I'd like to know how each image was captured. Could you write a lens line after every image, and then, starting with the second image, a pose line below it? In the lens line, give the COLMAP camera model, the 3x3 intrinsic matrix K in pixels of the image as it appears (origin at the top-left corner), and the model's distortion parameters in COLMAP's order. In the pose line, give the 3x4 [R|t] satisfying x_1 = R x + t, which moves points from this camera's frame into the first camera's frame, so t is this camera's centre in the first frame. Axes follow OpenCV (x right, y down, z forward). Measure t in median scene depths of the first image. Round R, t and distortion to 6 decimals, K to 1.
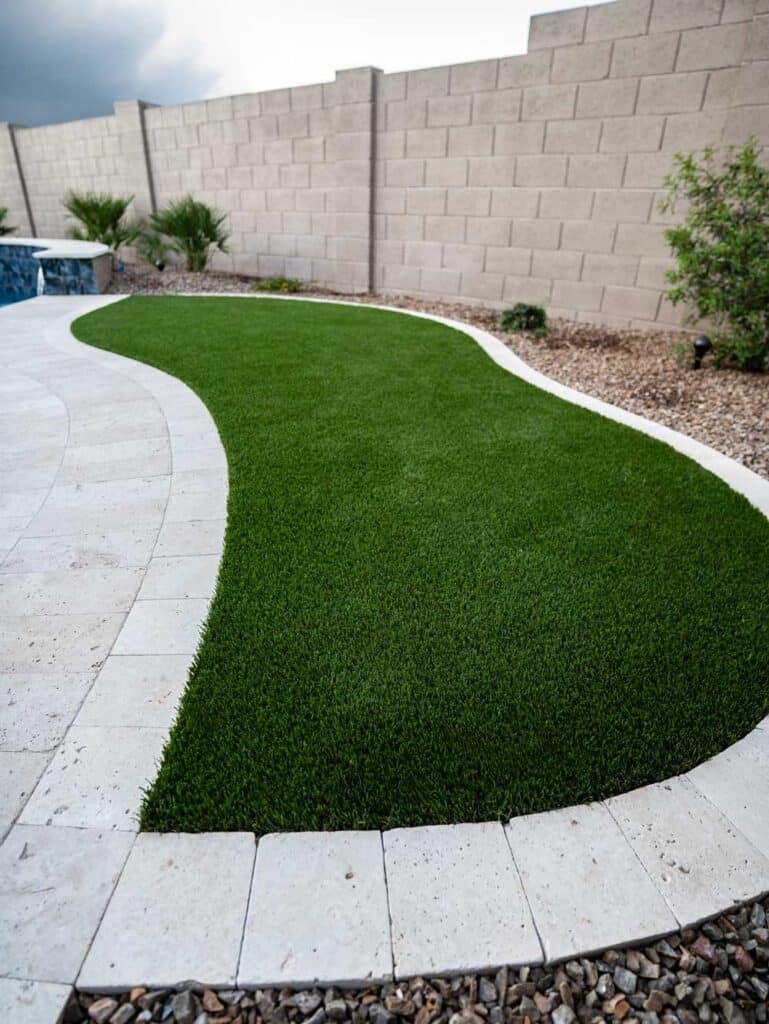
lens RADIAL K [[565.7, 0, 385.8], [0, 565.7, 504.7], [0, 0, 1]] dist [-0.076820, 0.035775]
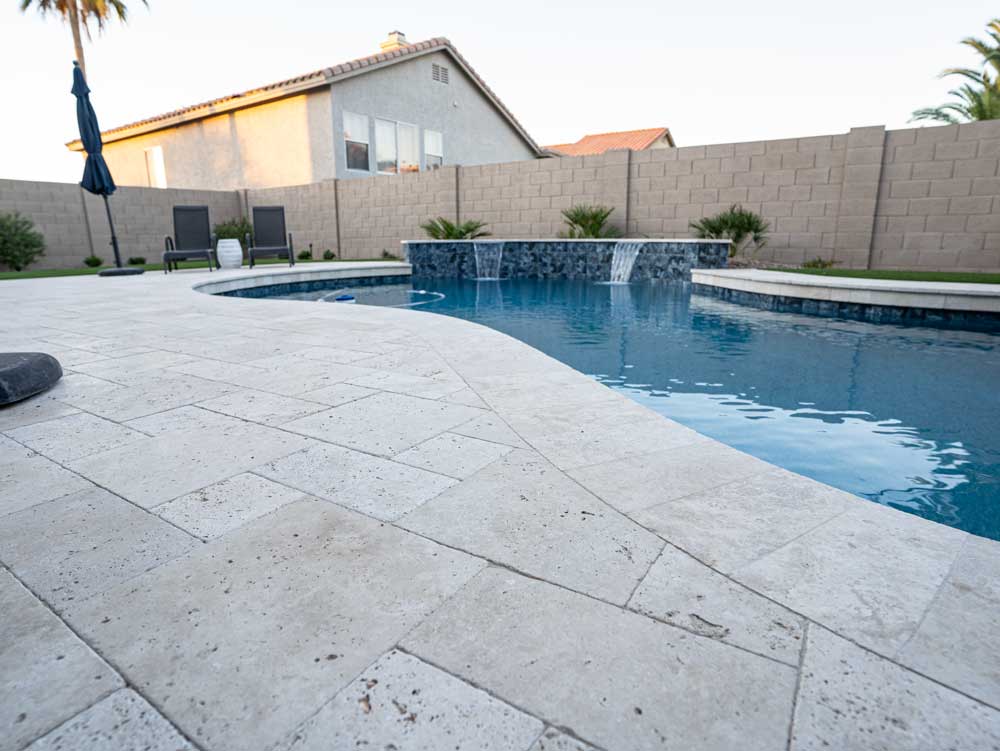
lens RADIAL K [[552.4, 0, 497.6], [0, 552.4, 382.1], [0, 0, 1]] dist [-0.076820, 0.035775]
pose [[0.998025, -0.042450, 0.046313, -1.130941], [0.051803, 0.973124, -0.224378, 0.164266], [-0.035543, 0.226334, 0.973401, -0.230446]]
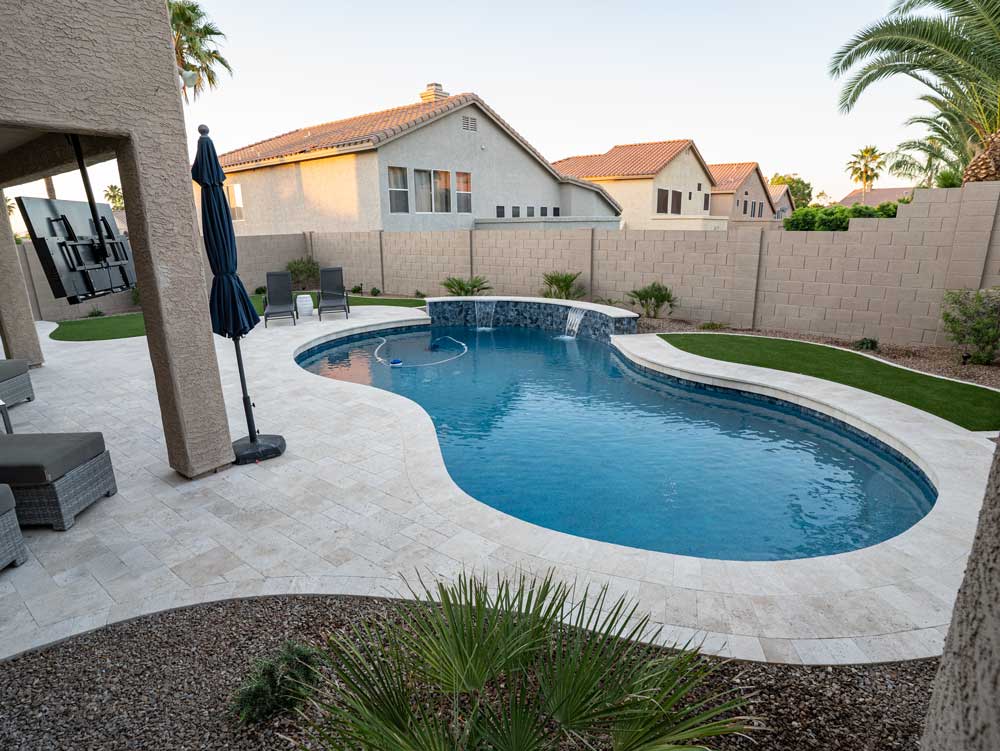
lens RADIAL K [[552.4, 0, 497.6], [0, 552.4, 382.1], [0, 0, 1]] dist [-0.076820, 0.035775]
pose [[0.998827, -0.026576, -0.040472, -0.923244], [0.018009, 0.979841, -0.198967, 0.179697], [0.044943, 0.198004, 0.979170, -0.932983]]
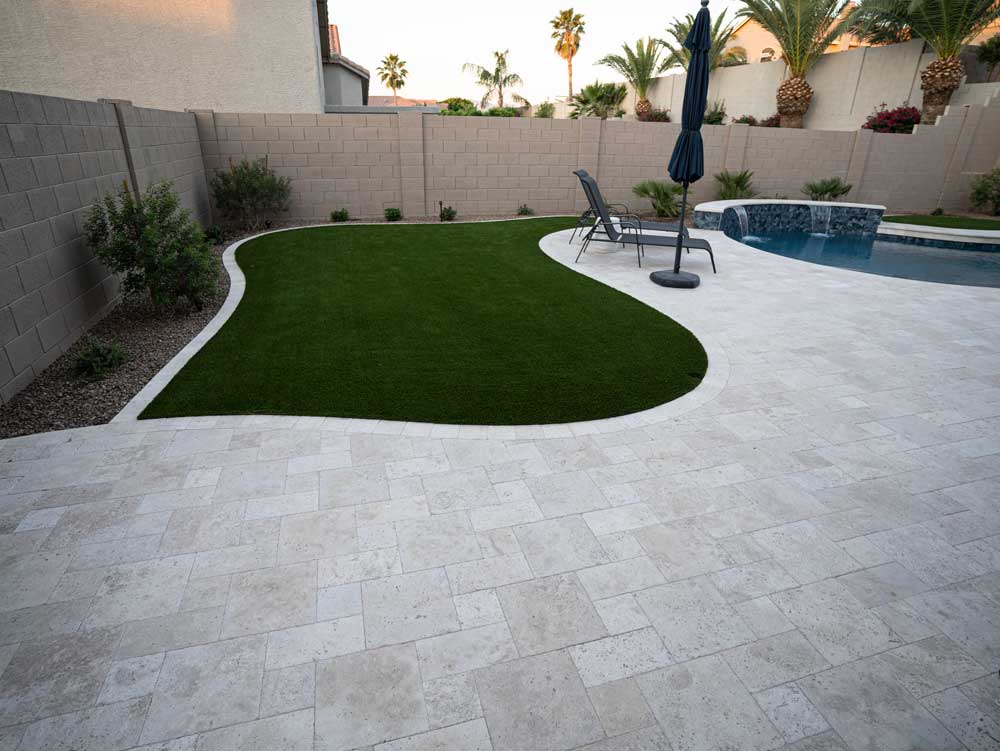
lens RADIAL K [[552.4, 0, 497.6], [0, 552.4, 382.1], [0, 0, 1]] dist [-0.076820, 0.035775]
pose [[0.609731, -0.340457, 0.715763, -3.314437], [0.360518, 0.923352, 0.132086, -0.620364], [-0.705871, 0.177509, 0.685738, 0.671586]]
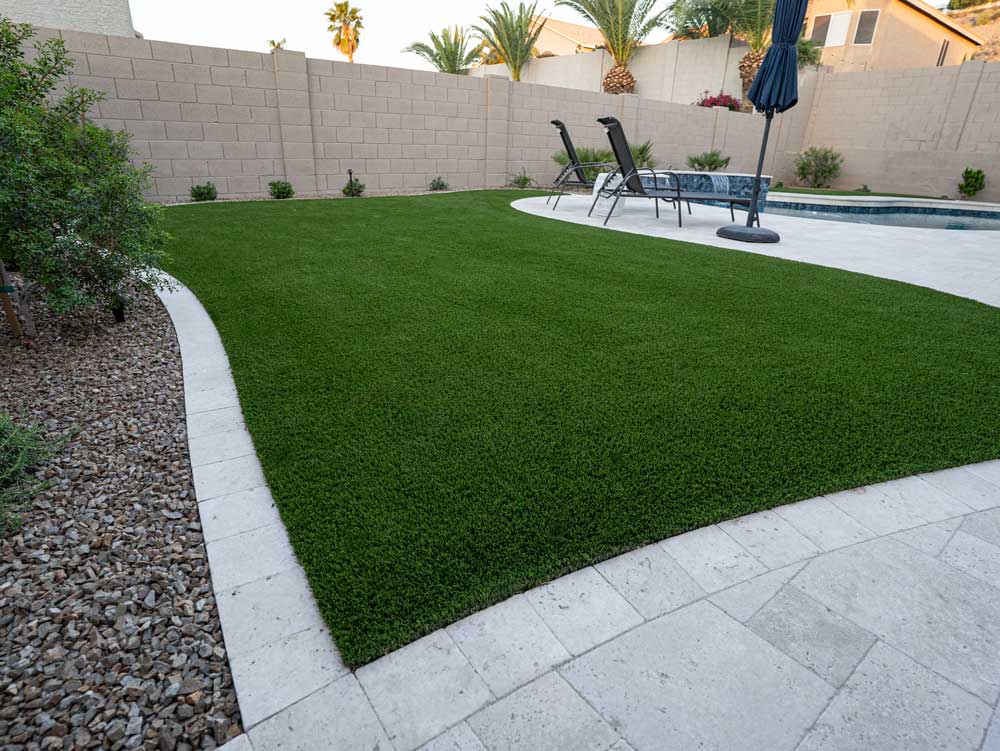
lens RADIAL K [[552.4, 0, 497.6], [0, 552.4, 382.1], [0, 0, 1]] dist [-0.076820, 0.035775]
pose [[0.260810, -0.394318, 0.881187, -3.234248], [0.420739, 0.867958, 0.263870, -0.753926], [-0.868882, 0.301930, 0.392278, 1.294175]]
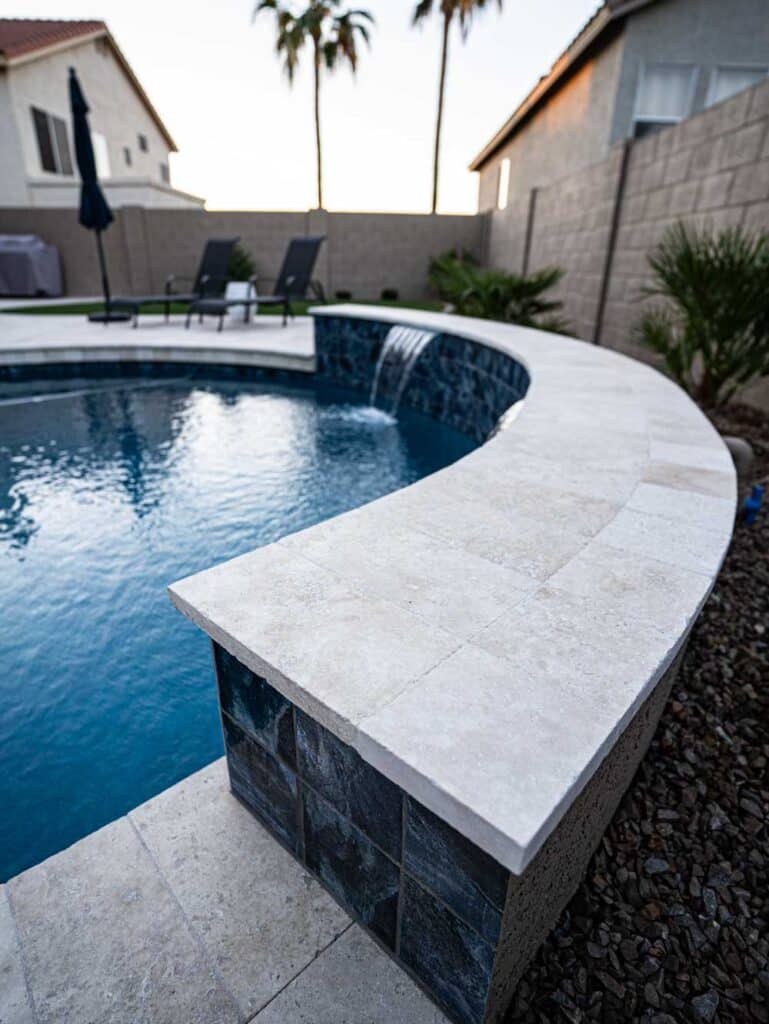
lens RADIAL K [[565.7, 0, 385.8], [0, 565.7, 504.7], [0, 0, 1]] dist [-0.076820, 0.035775]
pose [[0.589596, 0.311971, -0.745017, -0.474743], [-0.382304, 0.920317, 0.082826, -0.470074], [0.711491, 0.235989, 0.661883, 0.865852]]
